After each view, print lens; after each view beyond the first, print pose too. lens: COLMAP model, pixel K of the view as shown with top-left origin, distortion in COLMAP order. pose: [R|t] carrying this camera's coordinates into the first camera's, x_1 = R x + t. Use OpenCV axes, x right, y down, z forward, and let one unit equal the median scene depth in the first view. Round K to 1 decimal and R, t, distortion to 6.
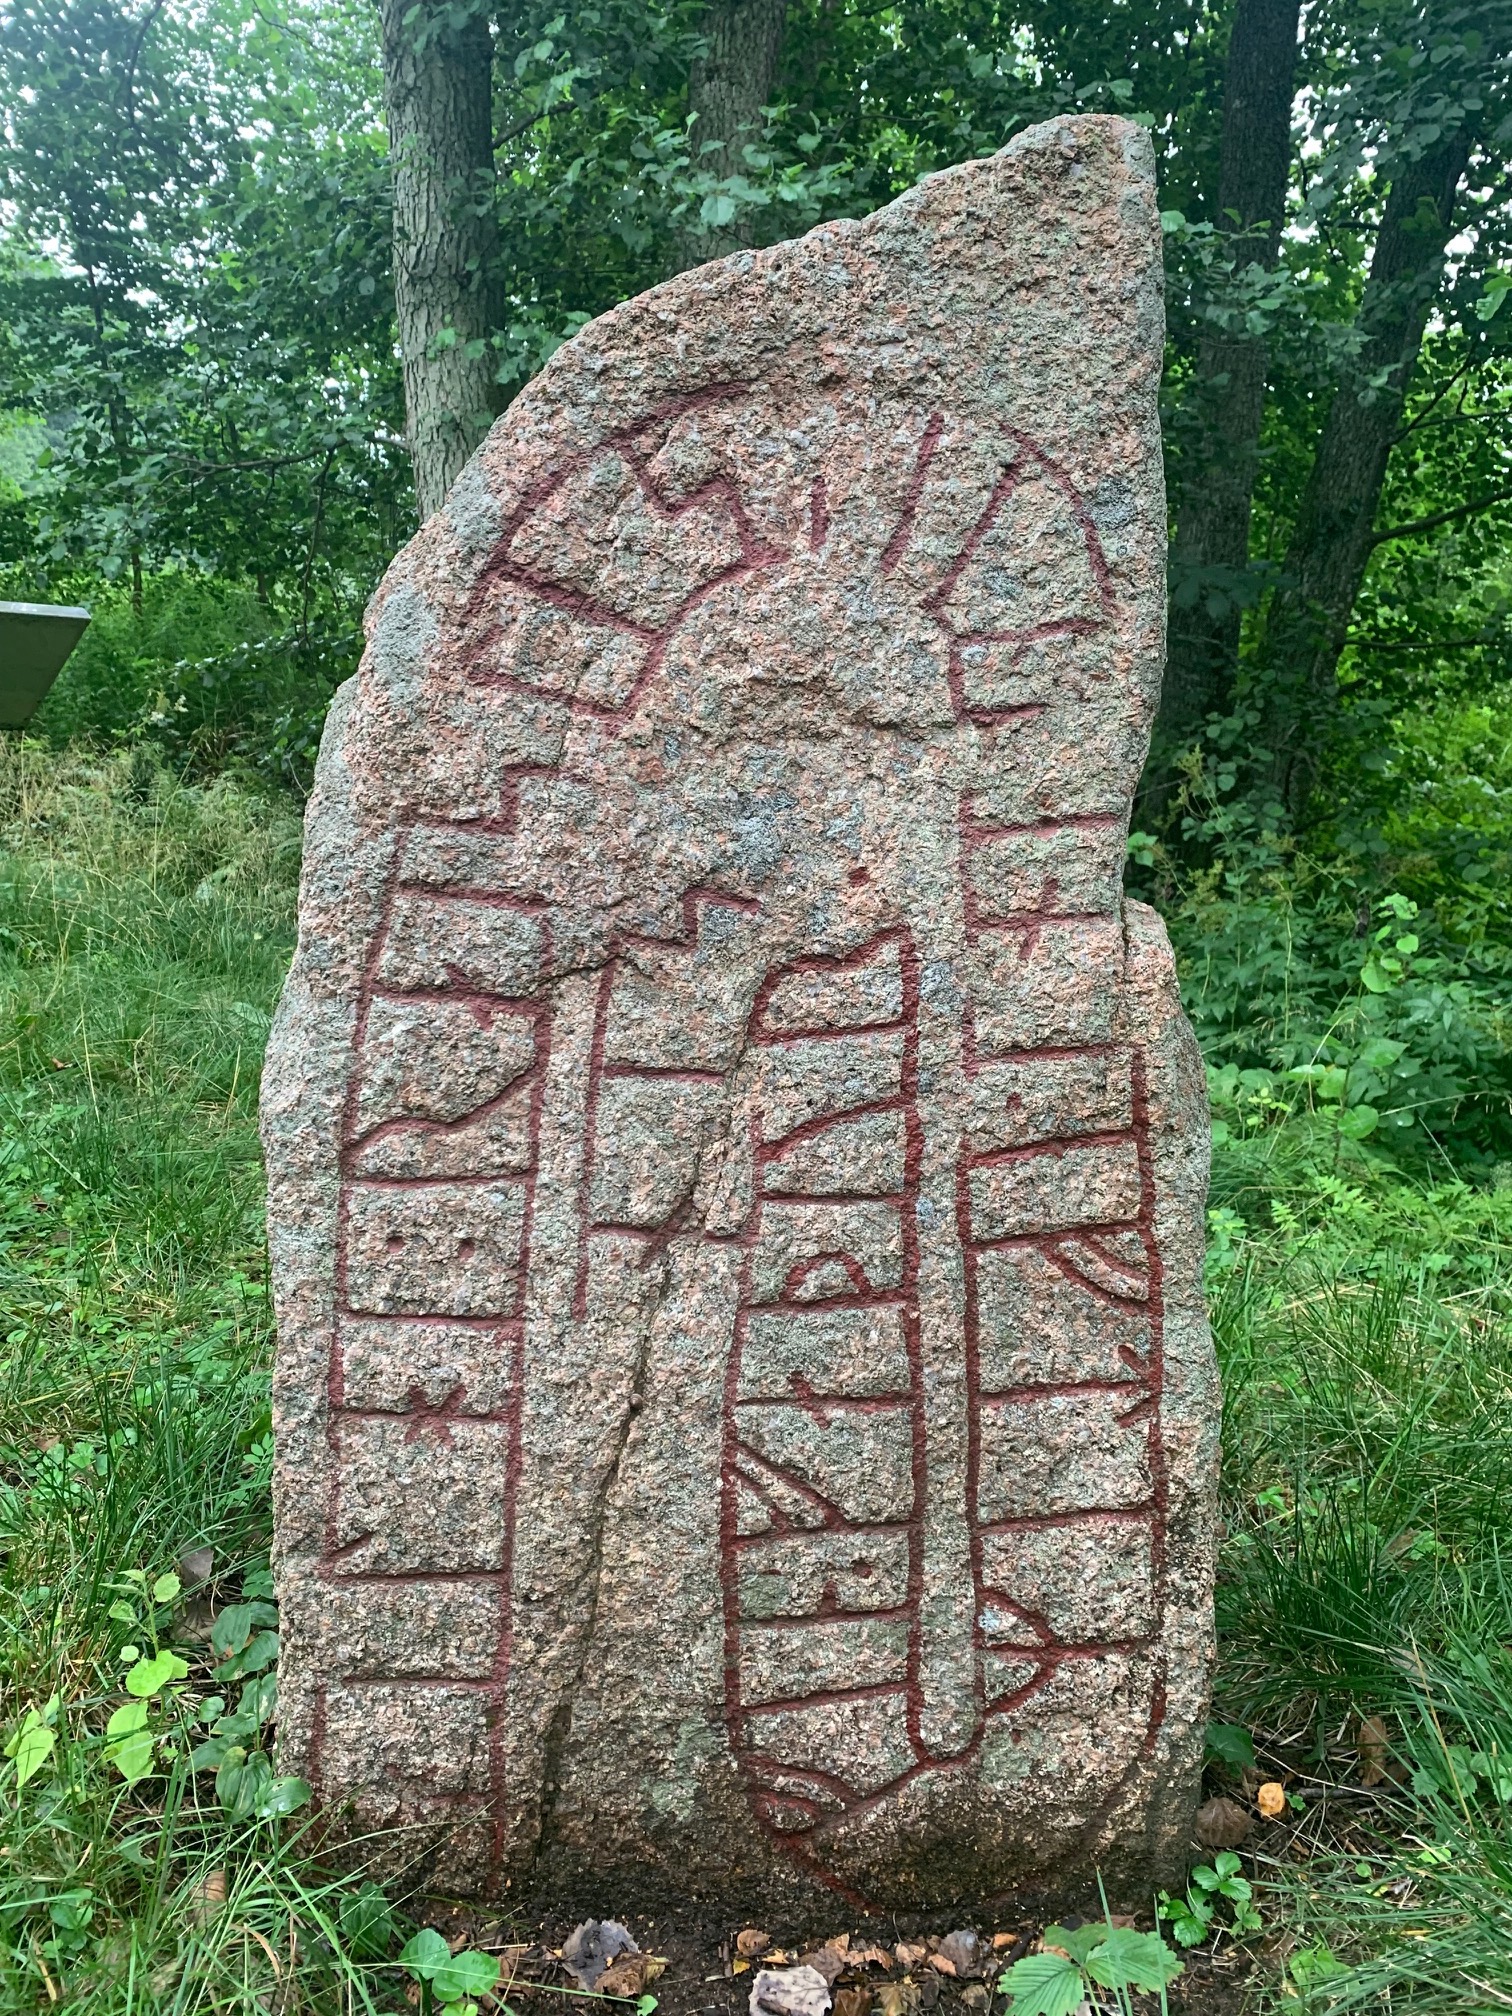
lens RADIAL K [[1504.7, 0, 756.0], [0, 1504.7, 1008.0], [0, 0, 1]] dist [0.051995, -0.139618]
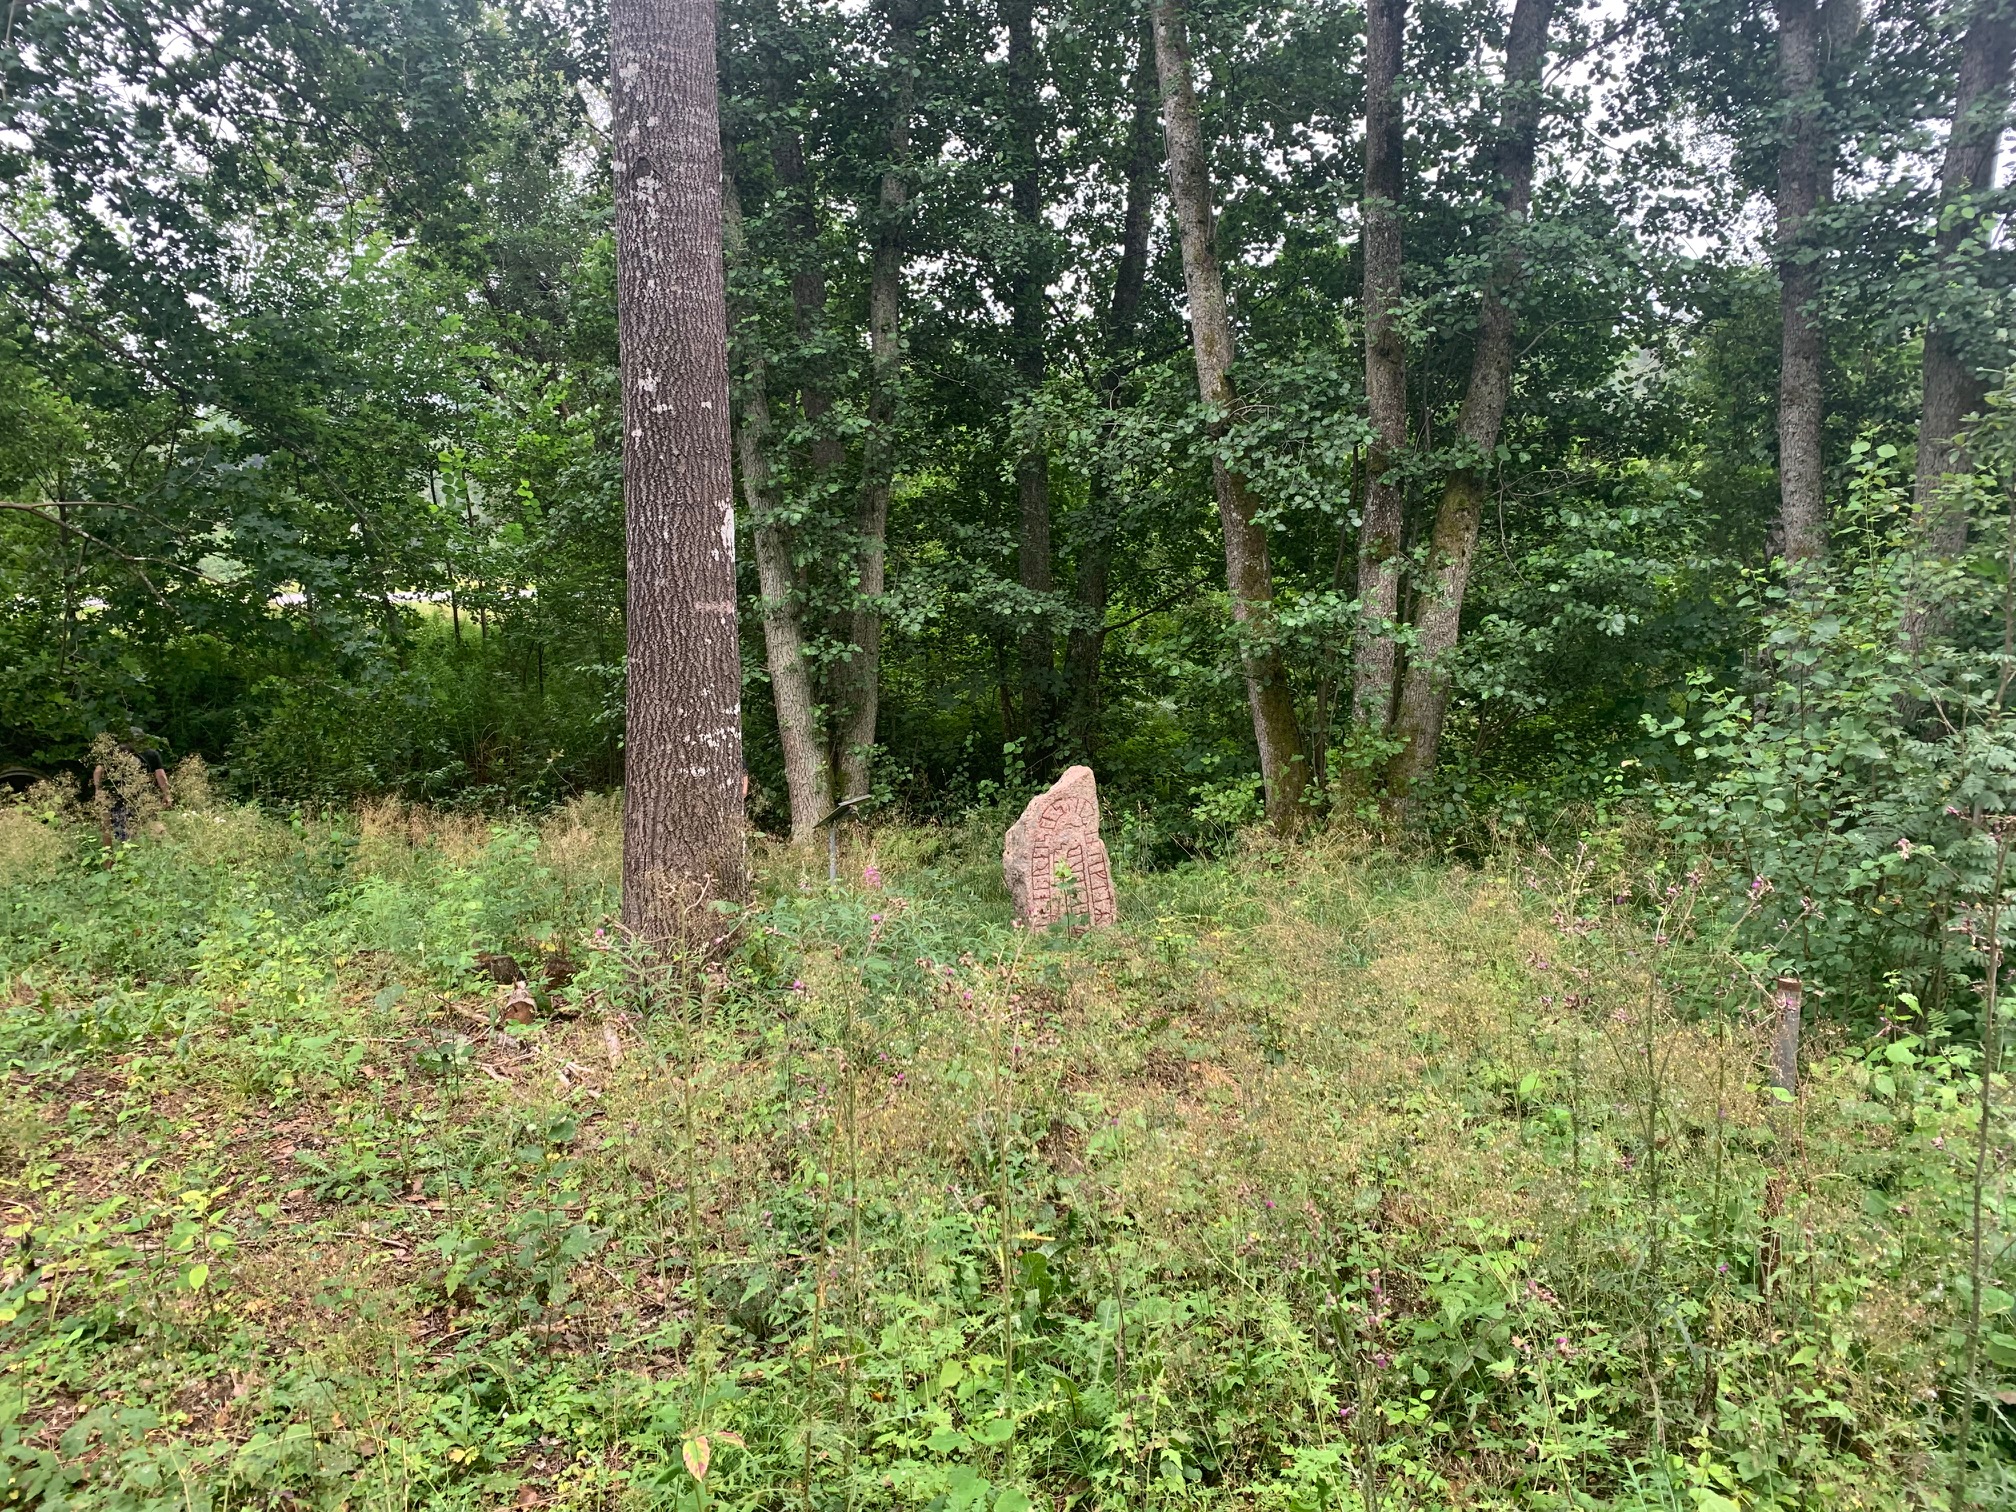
lens RADIAL K [[1504.7, 0, 1008.0], [0, 1504.7, 756.0], [0, 0, 1]] dist [0.051995, -0.139618]
pose [[0.952280, -0.124481, 0.278687, -3.190383], [0.140328, 0.989392, -0.037575, -0.339206], [-0.271053, 0.074890, 0.959647, -8.880892]]
